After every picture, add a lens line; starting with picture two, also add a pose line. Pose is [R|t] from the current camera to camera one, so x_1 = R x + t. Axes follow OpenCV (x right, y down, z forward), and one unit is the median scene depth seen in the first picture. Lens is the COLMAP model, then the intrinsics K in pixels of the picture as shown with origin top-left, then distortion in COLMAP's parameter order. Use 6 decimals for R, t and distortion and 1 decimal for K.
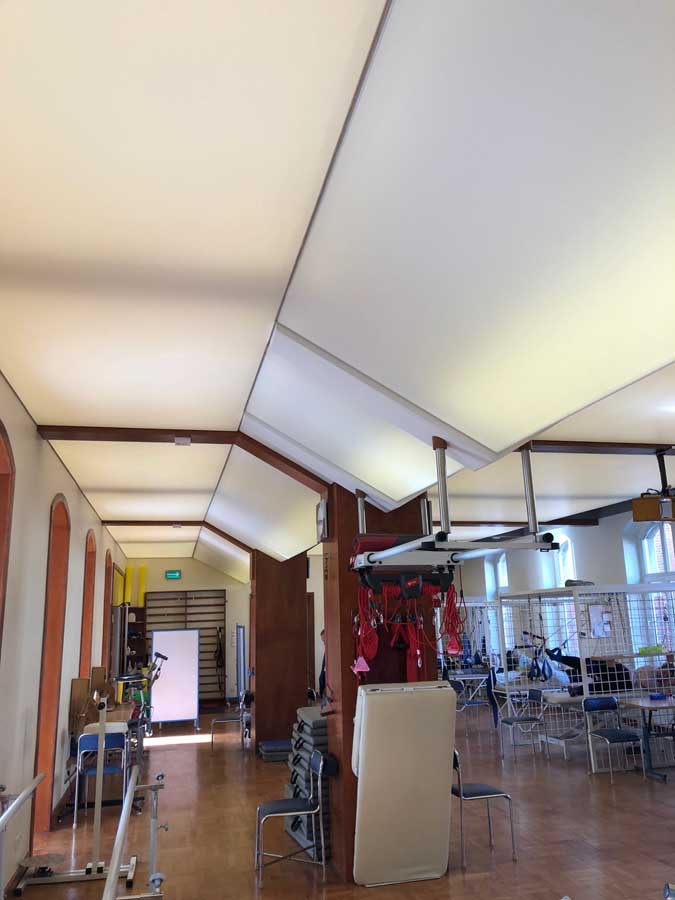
lens RADIAL K [[738.5, 0, 344.1], [0, 738.5, 453.7], [0, 0, 1]] dist [0.010939, -0.011794]
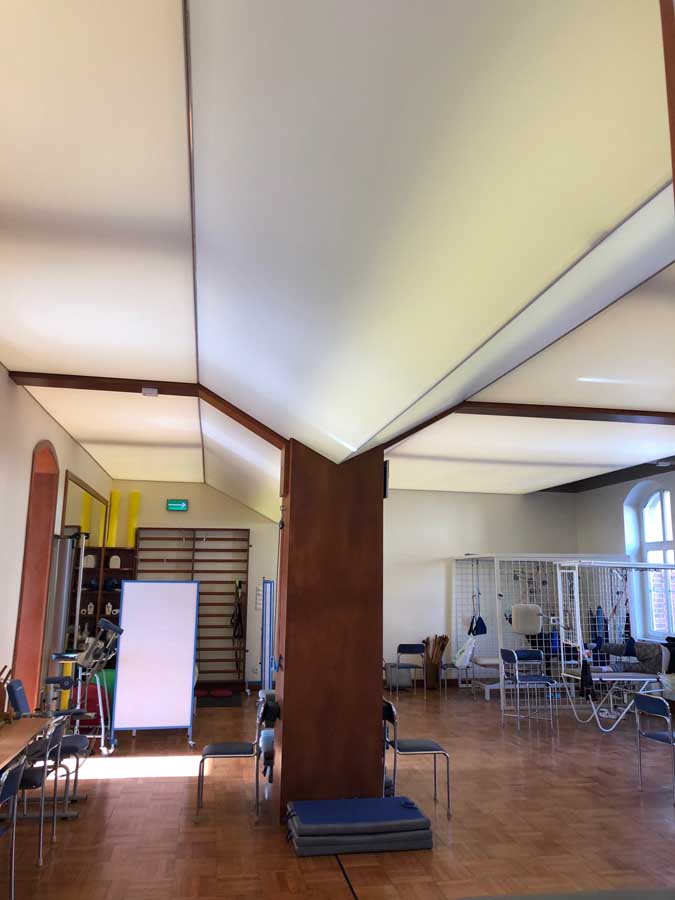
lens RADIAL K [[735.0, 0, 337.5], [0, 735.0, 450.0], [0, 0, 1]] dist [0.063043, -0.164274]
pose [[0.997369, 0.035281, -0.063328, -0.062190], [-0.032468, 0.998463, 0.044906, 0.134003], [0.064815, -0.042732, 0.996982, 0.554337]]
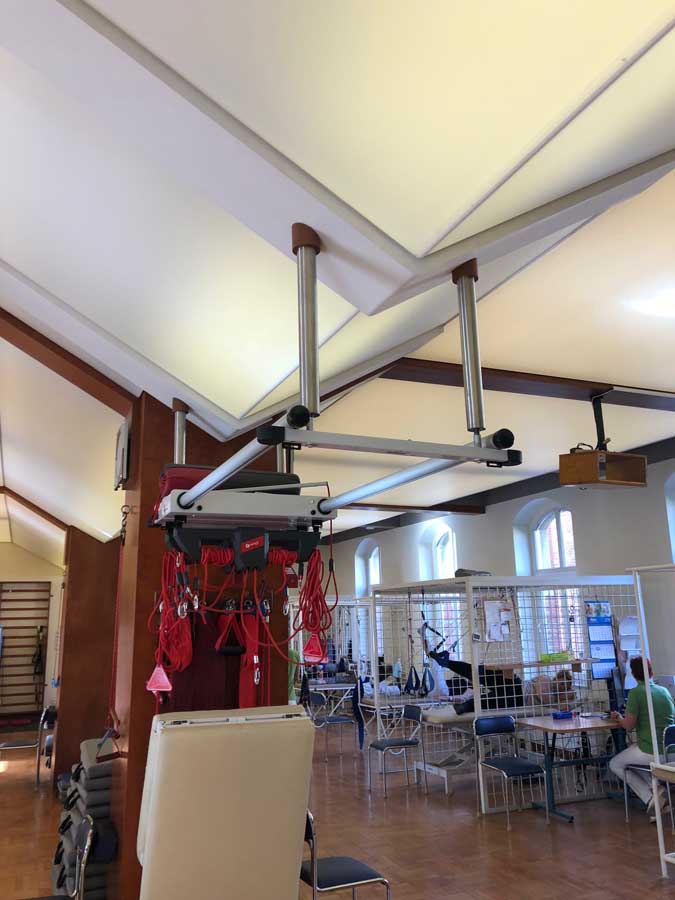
lens RADIAL K [[732.0, 0, 335.7], [0, 732.0, 440.1], [0, 0, 1]] dist [0.055177, -0.154962]
pose [[0.986044, 0.052770, 0.157902, 0.033235], [-0.048855, 0.998397, -0.028574, 0.056771], [-0.159157, 0.020461, 0.987041, 0.215675]]
